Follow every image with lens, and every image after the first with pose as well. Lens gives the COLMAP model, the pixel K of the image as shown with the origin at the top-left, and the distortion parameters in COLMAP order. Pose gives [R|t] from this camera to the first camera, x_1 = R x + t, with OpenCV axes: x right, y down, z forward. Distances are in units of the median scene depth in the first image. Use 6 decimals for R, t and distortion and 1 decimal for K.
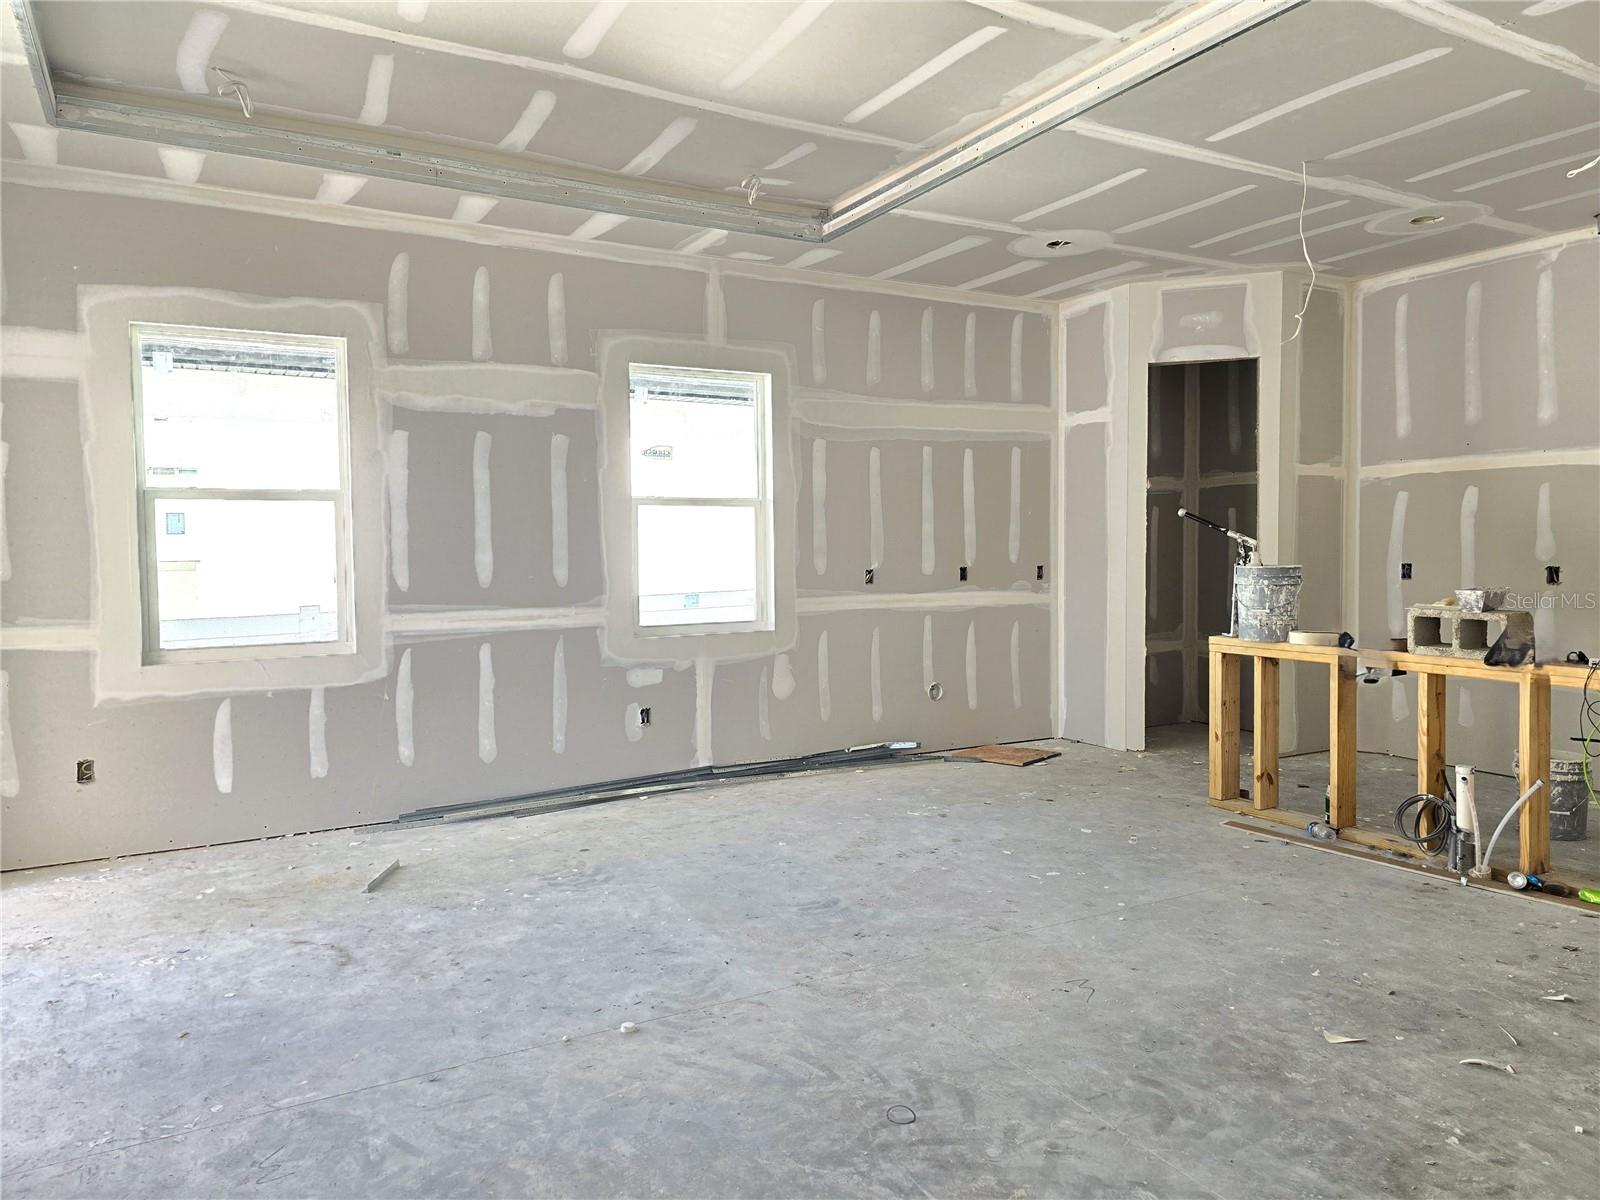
lens RADIAL K [[1078.1, 0, 800.0], [0, 1078.1, 593.5], [0, 0, 1]] dist [0.077440, -0.079206]
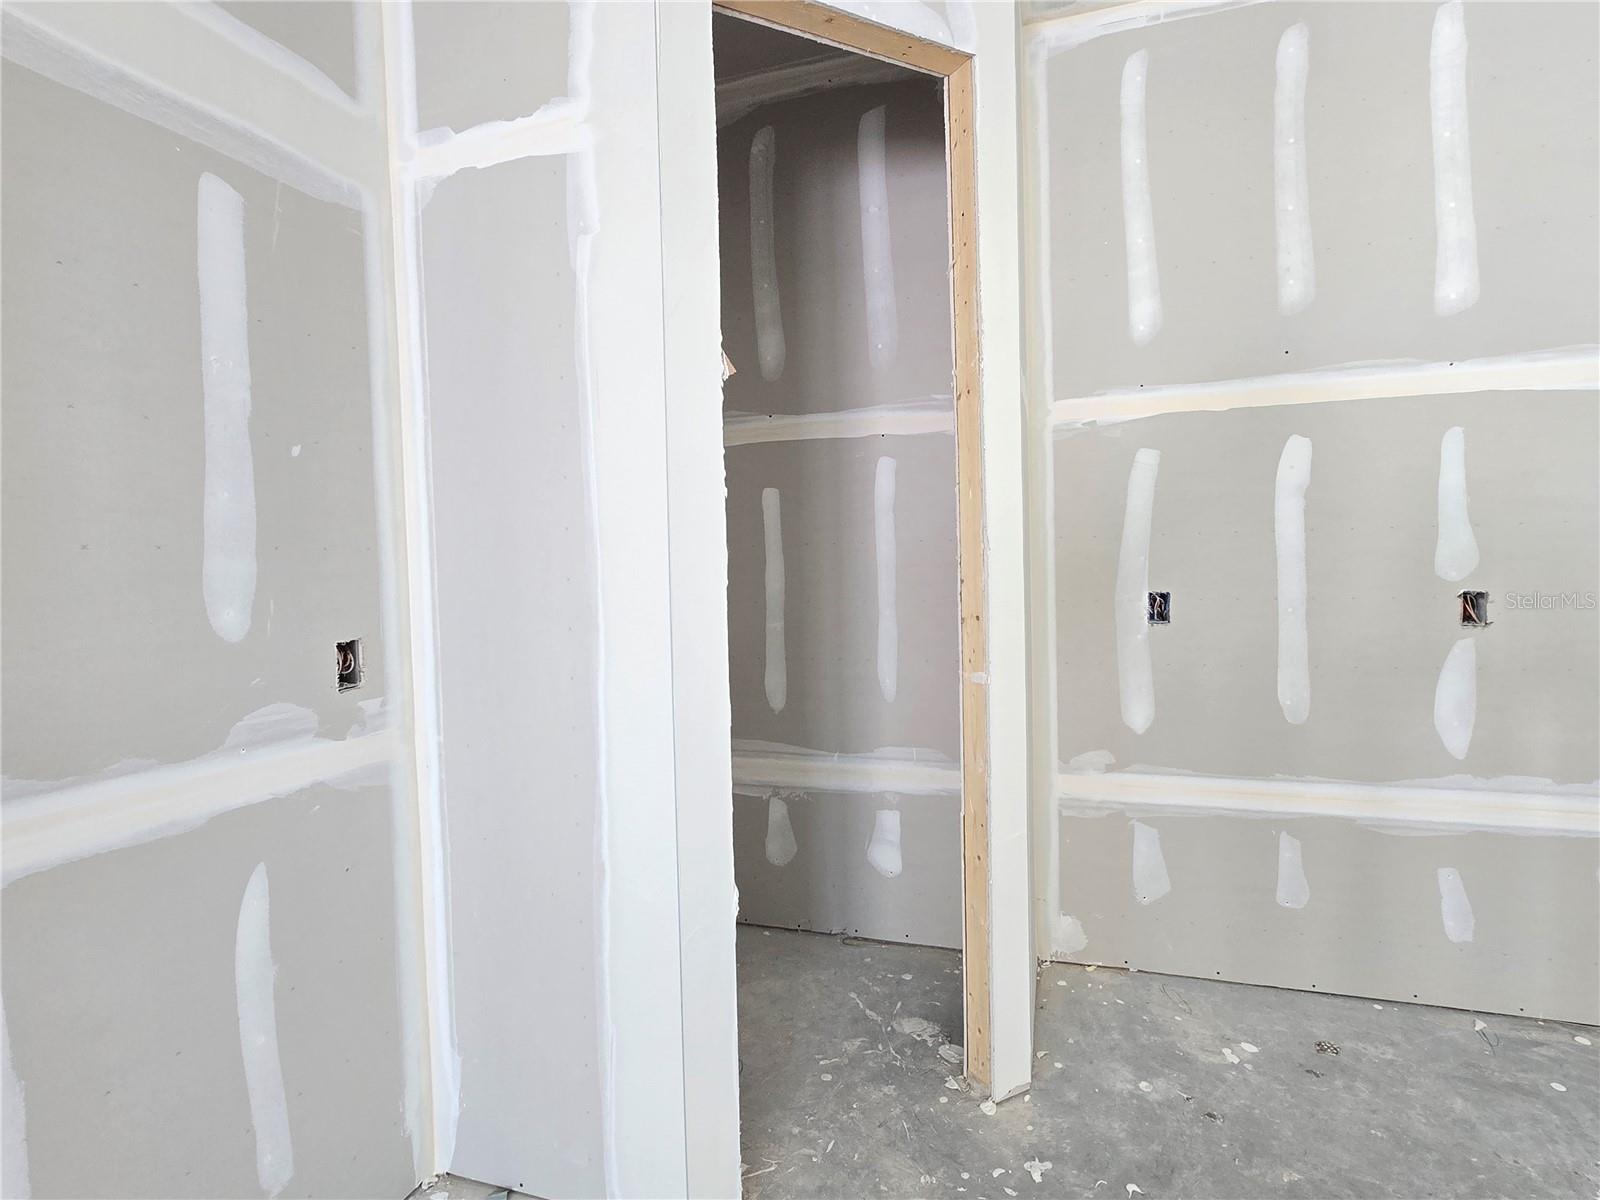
lens RADIAL K [[801.5, 0, 799.3], [0, 801.5, 589.7], [0, 0, 1]] dist [0.001230, 0.000291]
pose [[0.735048, -0.035374, 0.677092, 0.181887], [0.050124, 0.998741, -0.002236, -0.035664], [-0.676160, 0.035582, 0.735895, 0.832302]]
